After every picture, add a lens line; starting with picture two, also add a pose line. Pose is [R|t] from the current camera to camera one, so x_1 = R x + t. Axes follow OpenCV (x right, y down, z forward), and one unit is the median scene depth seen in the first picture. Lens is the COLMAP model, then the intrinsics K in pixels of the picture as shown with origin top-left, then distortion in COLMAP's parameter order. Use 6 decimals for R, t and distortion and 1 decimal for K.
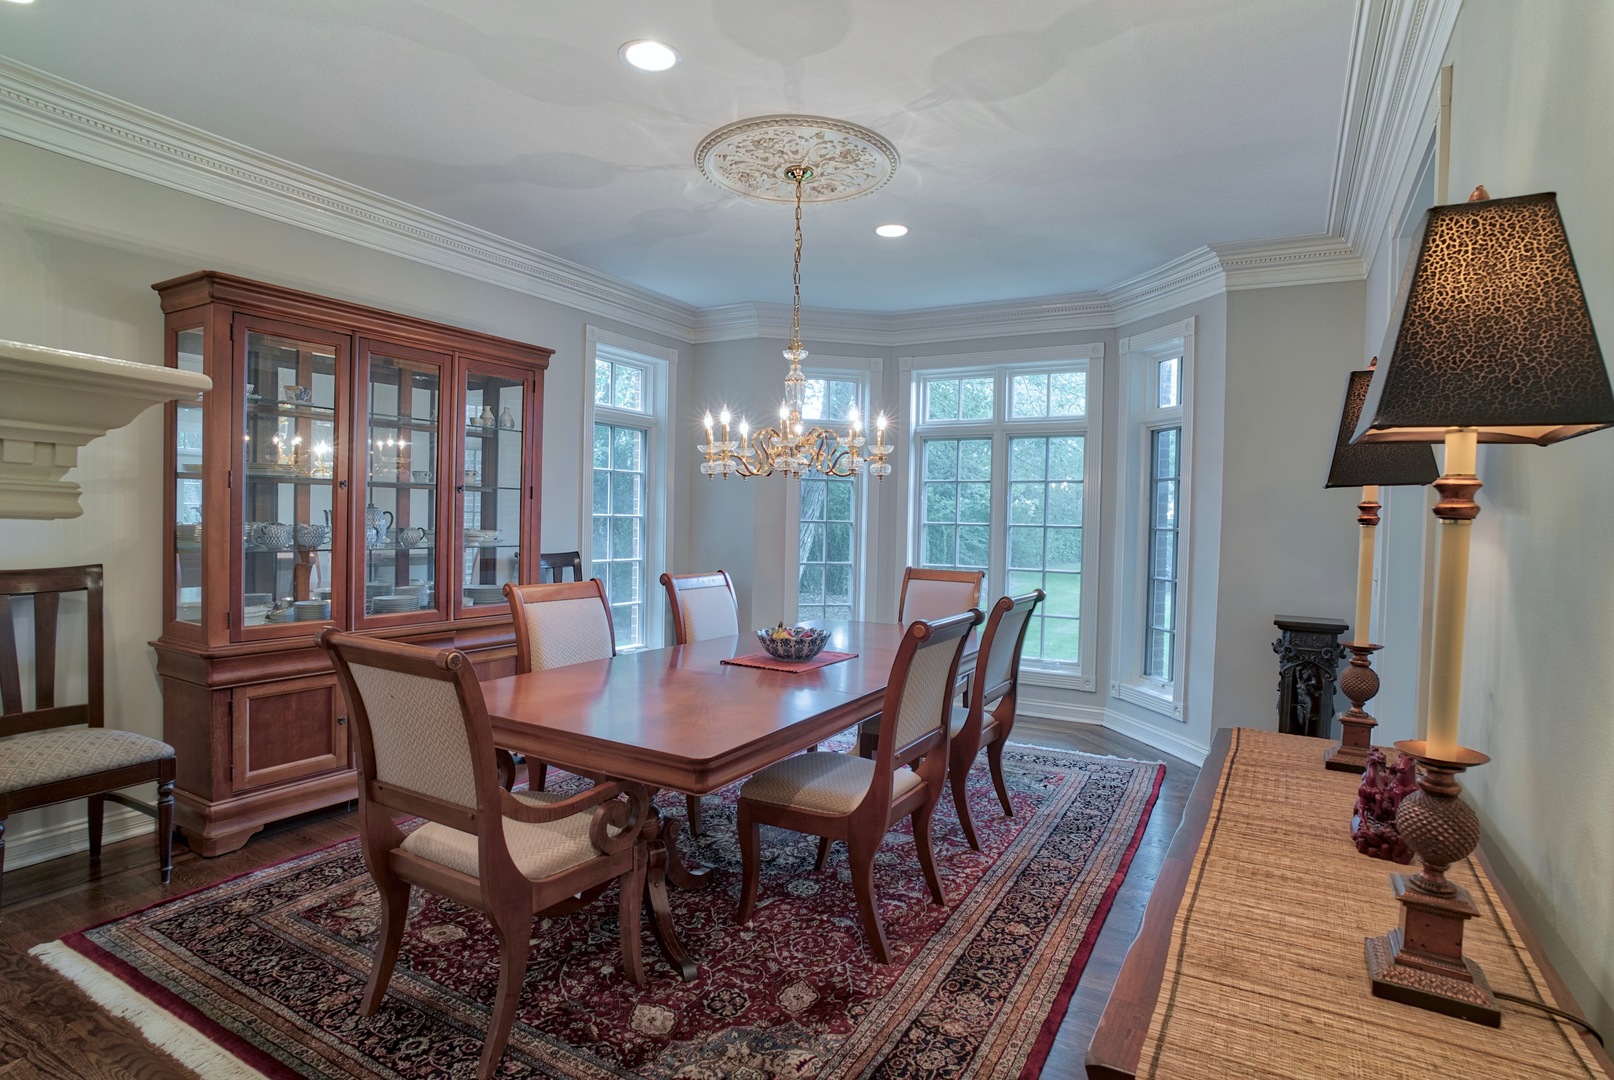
lens RADIAL K [[825.2, 0, 812.2], [0, 825.2, 542.4], [0, 0, 1]] dist [-0.043412, -0.001095]
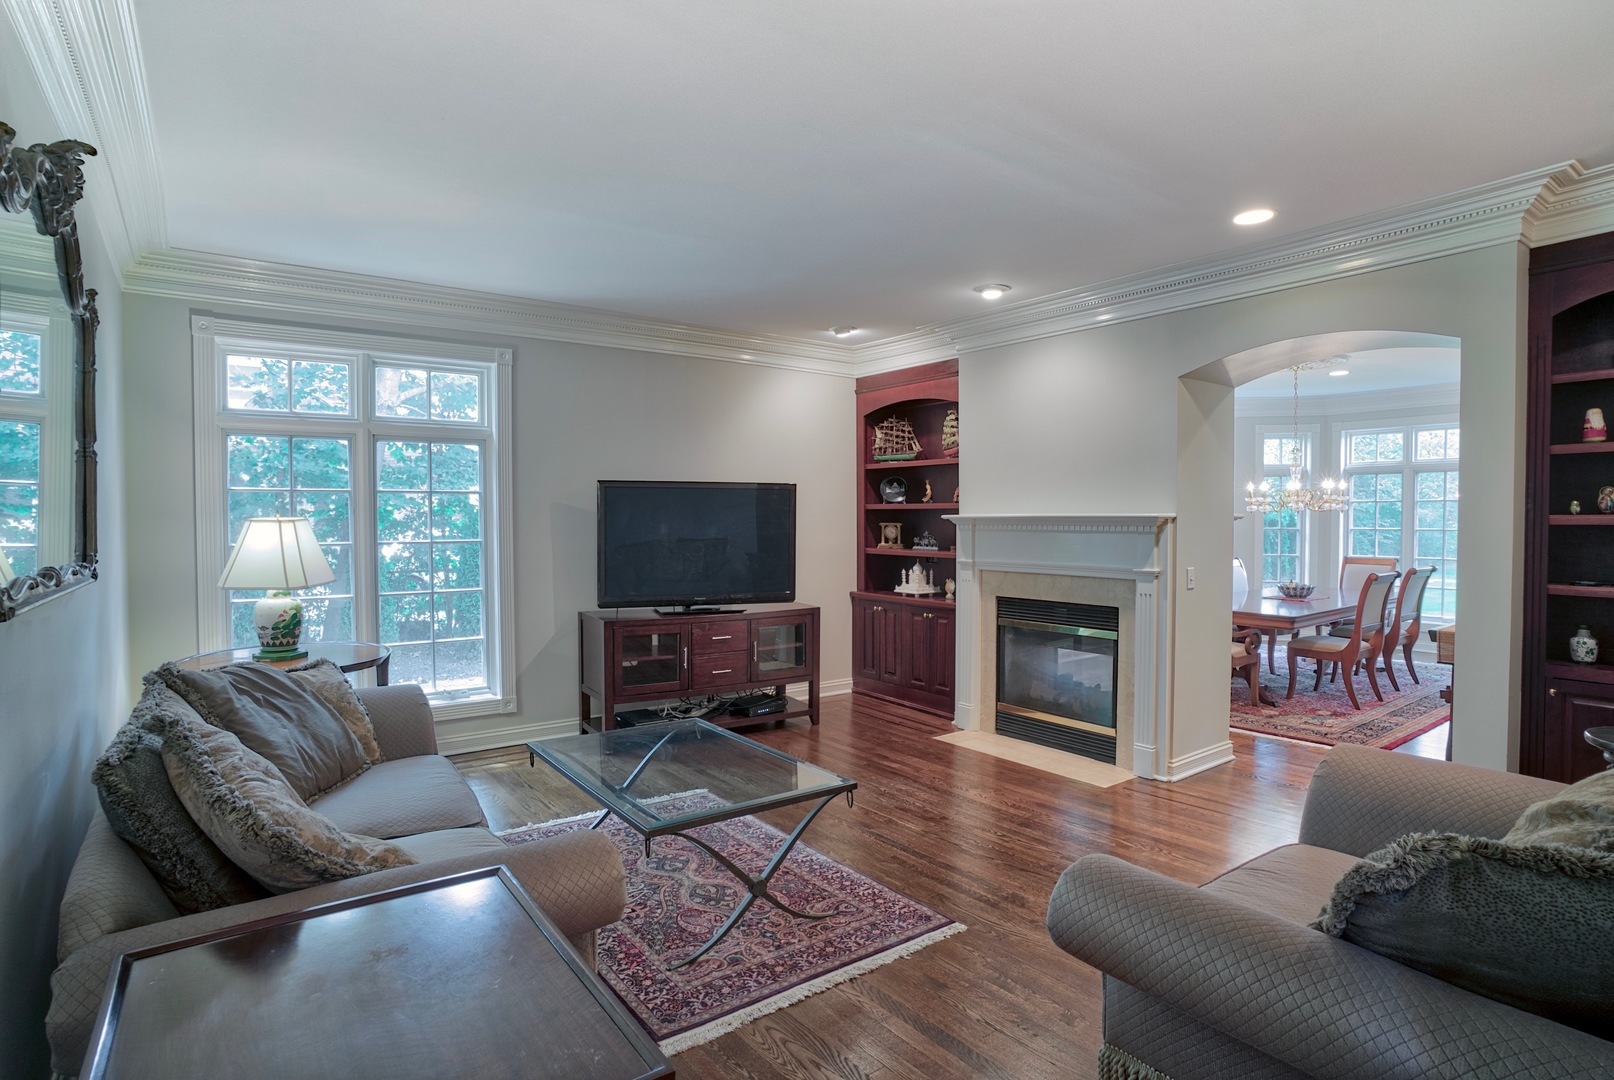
lens RADIAL K [[825.2, 0, 804.2], [0, 825.2, 538.4], [0, 0, 1]] dist [-0.043412, -0.001095]
pose [[0.912988, -0.016362, -0.407658, -0.320426], [0.013992, 0.999863, -0.008794, -0.010204], [0.407746, 0.002325, 0.913093, -1.400709]]
